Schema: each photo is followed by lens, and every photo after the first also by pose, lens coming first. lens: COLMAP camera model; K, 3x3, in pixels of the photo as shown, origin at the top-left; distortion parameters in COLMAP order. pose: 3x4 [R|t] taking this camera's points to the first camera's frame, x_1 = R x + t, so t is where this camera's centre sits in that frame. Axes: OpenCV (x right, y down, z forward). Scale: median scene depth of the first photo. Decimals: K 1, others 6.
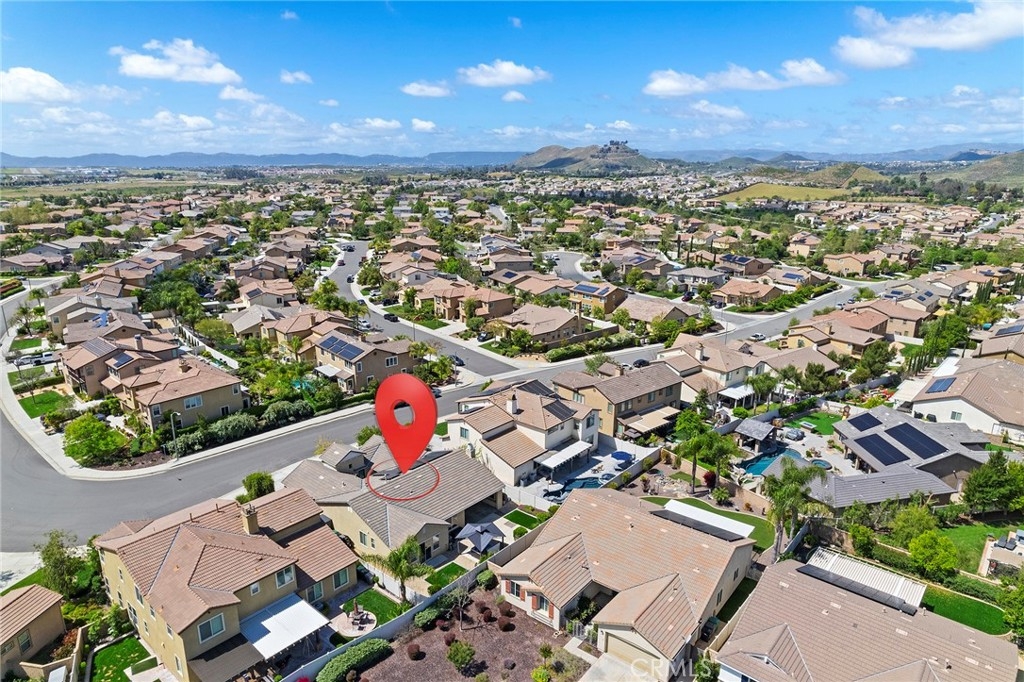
lens RADIAL K [[663.3, 0, 514.6], [0, 663.3, 364.6], [0, 0, 1]] dist [-0.071258, 0.058419]
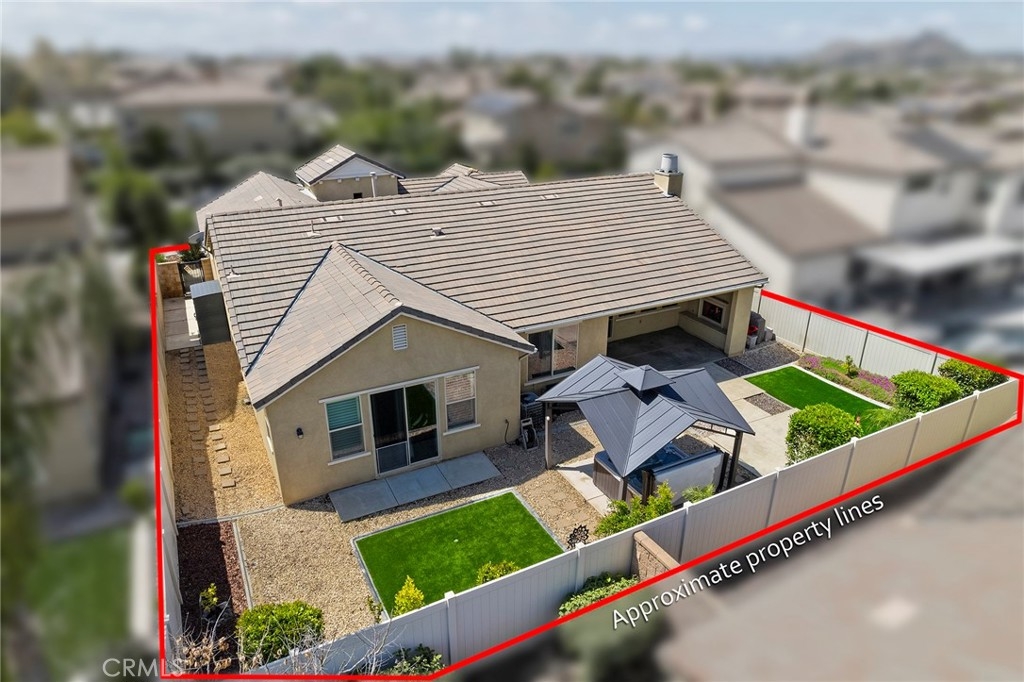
lens RADIAL K [[621.6, 0, 512.0], [0, 621.6, 341.0], [0, 0, 1]] dist [-0.036232, 0.001445]
pose [[0.923517, 0.149789, -0.353101, -0.017288], [-0.116265, 0.986603, 0.114442, 0.188182], [0.365513, -0.064636, 0.928559, 0.683463]]
